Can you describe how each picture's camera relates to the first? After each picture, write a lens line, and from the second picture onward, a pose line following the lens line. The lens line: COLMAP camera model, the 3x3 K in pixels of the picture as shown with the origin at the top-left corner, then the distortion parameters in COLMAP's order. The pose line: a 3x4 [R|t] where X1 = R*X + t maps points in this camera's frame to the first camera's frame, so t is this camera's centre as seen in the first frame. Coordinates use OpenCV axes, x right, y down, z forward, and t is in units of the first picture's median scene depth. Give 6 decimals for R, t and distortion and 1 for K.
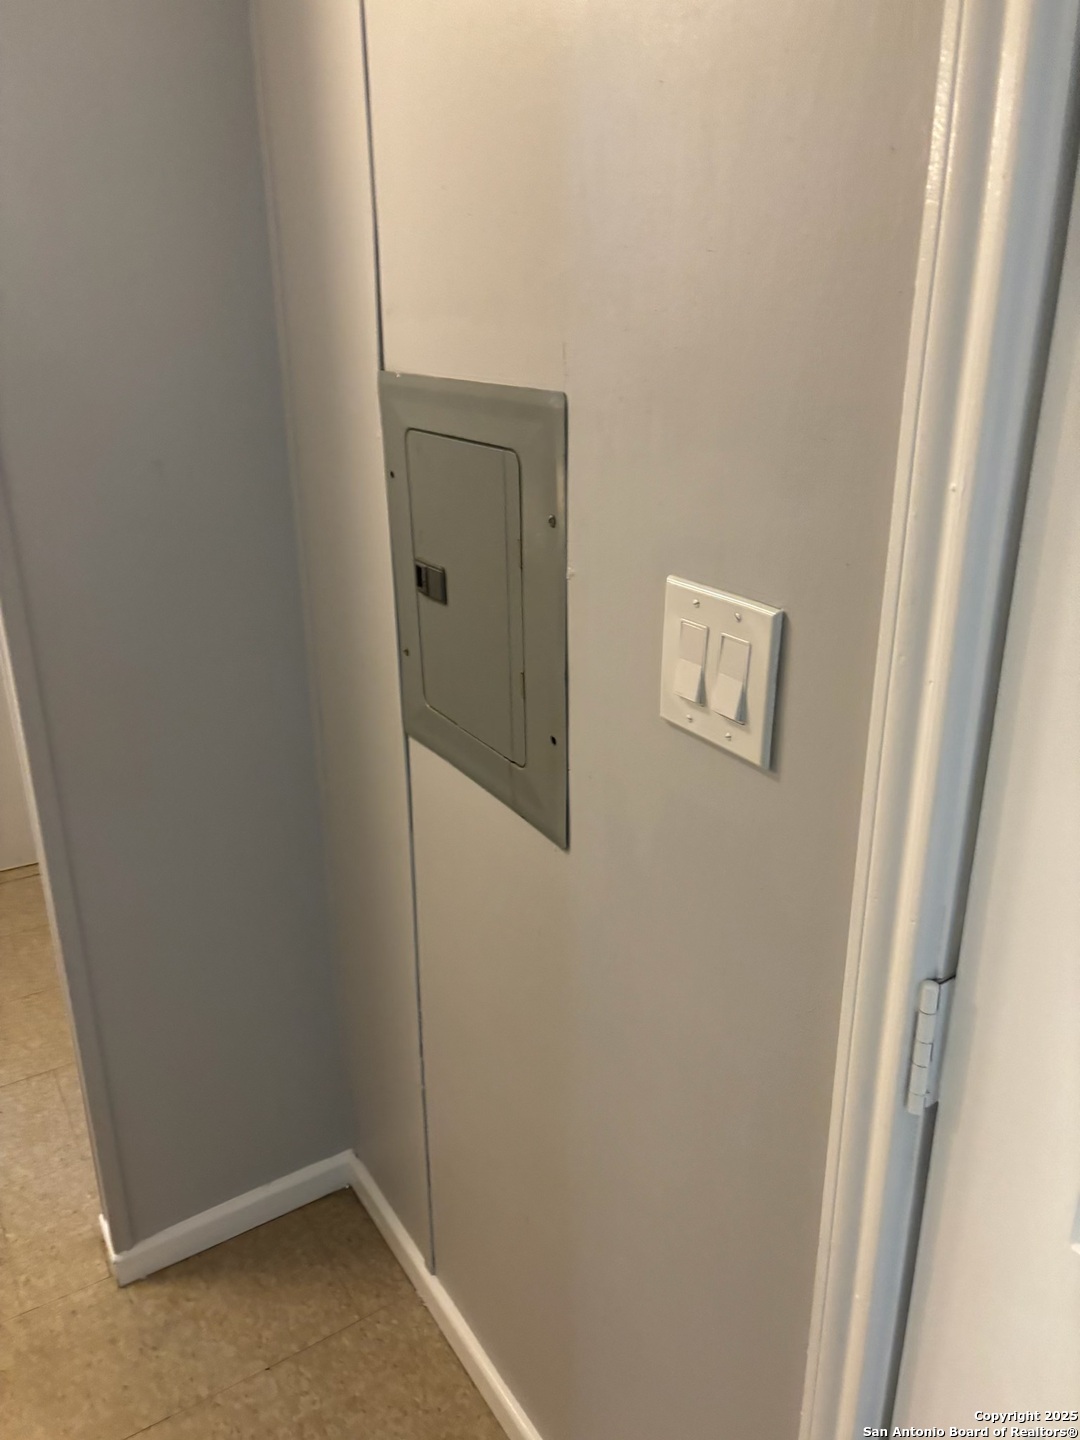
lens RADIAL K [[1091.2, 0, 540.2], [0, 1091.2, 718.0], [0, 0, 1]] dist [0.004368, -0.020099]
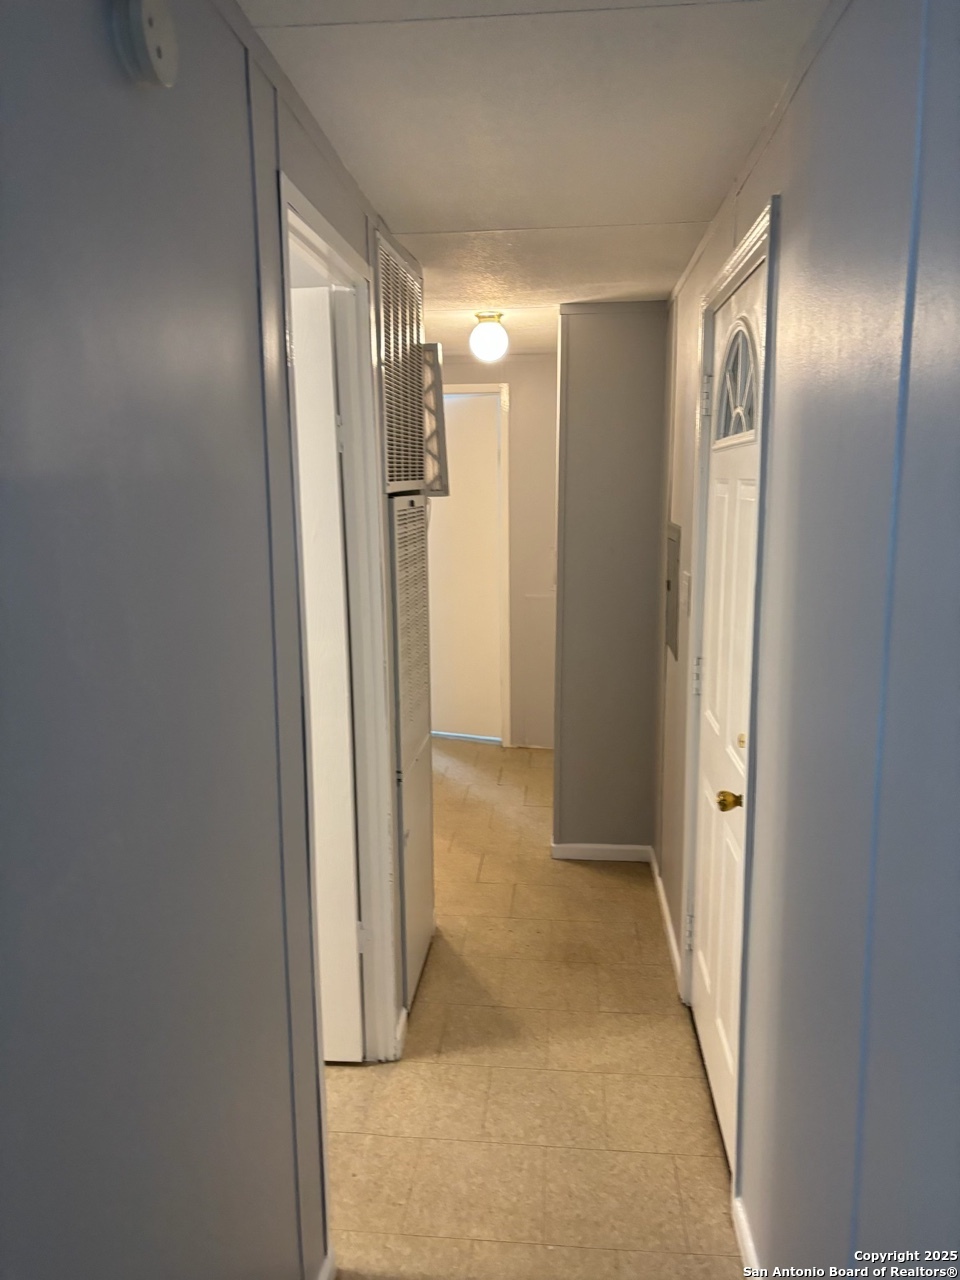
lens RADIAL K [[970.0, 0, 480.1], [0, 970.0, 640.6], [0, 0, 1]] dist [0.004368, -0.020099]
pose [[0.804378, 0.099233, -0.585772, 0.798966], [-0.204526, 0.971939, -0.116201, 0.323281], [0.557804, 0.213276, 0.802102, -1.091690]]
